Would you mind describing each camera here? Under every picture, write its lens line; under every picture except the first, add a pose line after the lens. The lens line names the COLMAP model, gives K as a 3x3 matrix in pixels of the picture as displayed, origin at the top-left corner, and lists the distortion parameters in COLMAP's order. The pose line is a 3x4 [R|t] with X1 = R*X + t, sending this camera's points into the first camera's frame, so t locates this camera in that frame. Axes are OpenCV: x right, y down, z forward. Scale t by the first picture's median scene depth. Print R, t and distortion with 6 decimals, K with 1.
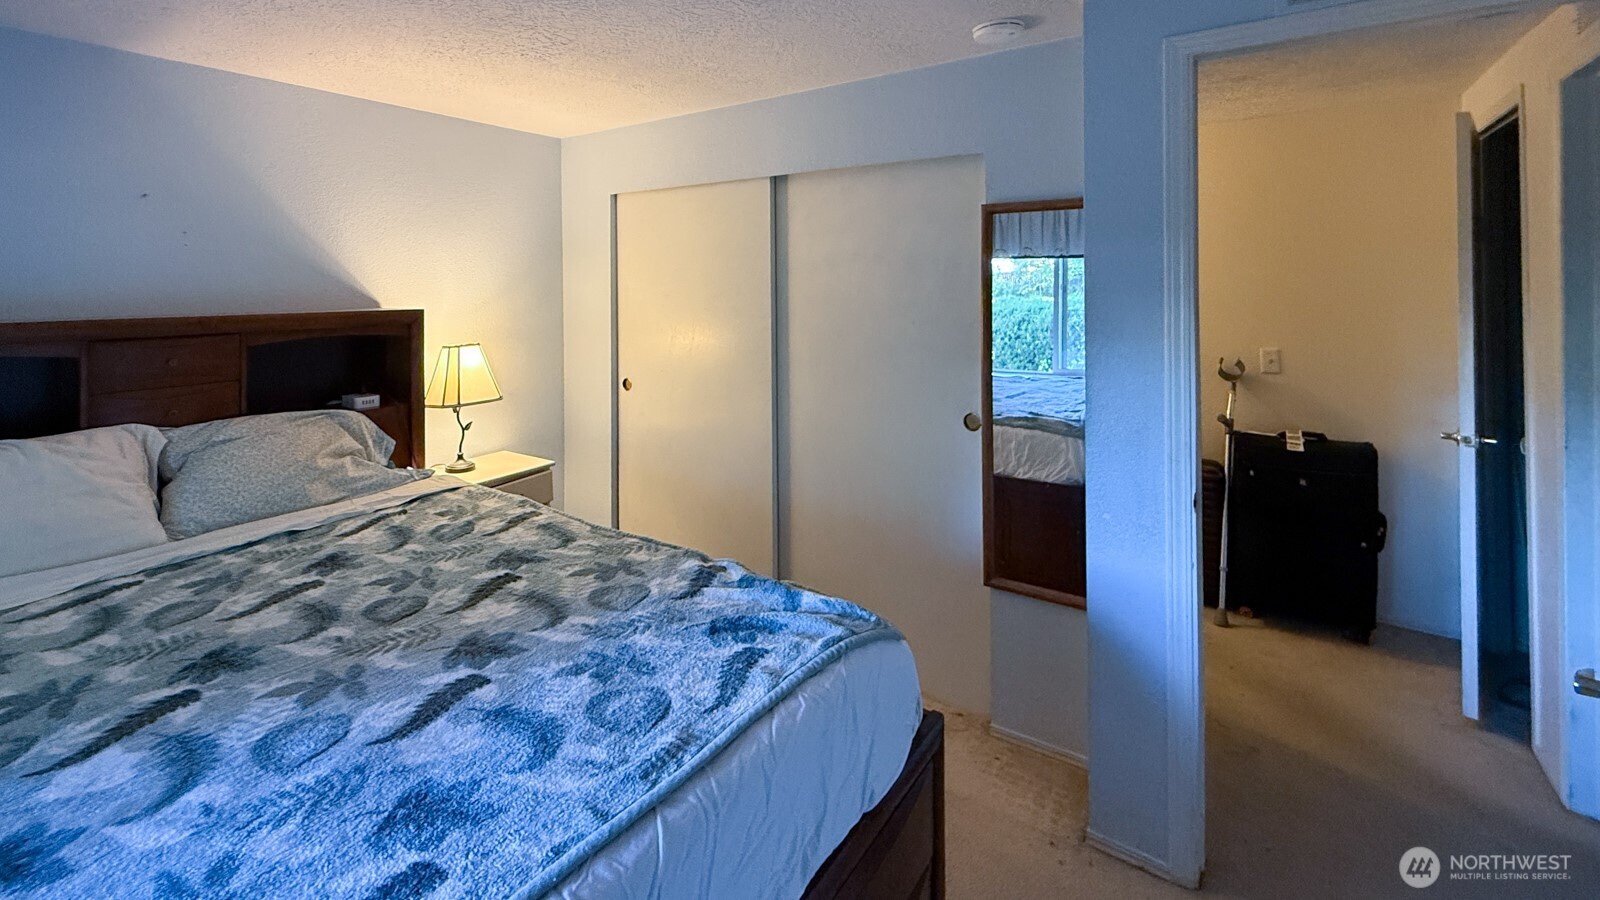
lens RADIAL K [[671.0, 0, 800.0], [0, 671.0, 450.0], [0, 0, 1]] dist [-0.000300, 0.000001]
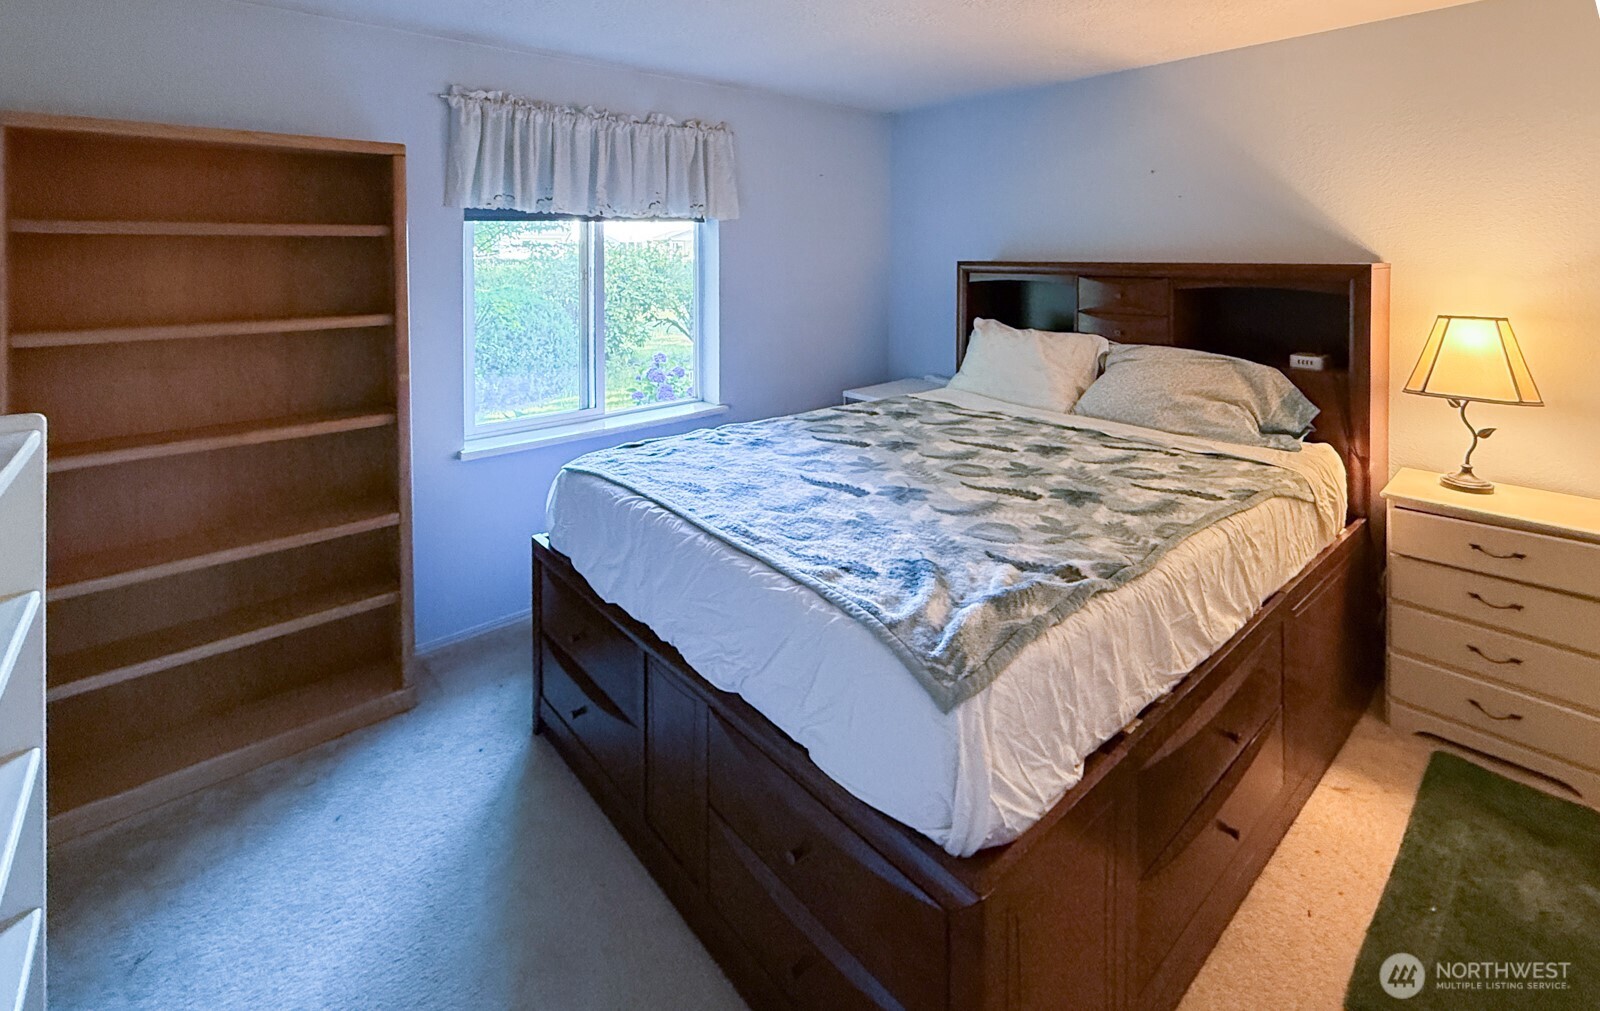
lens RADIAL K [[690.1, 0, 800.0], [0, 690.1, 473.2], [0, 0, 1]] dist [-0.000181, -0.000004]
pose [[-0.256283, 0.298451, -0.919373, 0.538868], [-0.226215, 0.906206, 0.357236, -0.128363], [0.939758, 0.299530, -0.164731, 0.586619]]
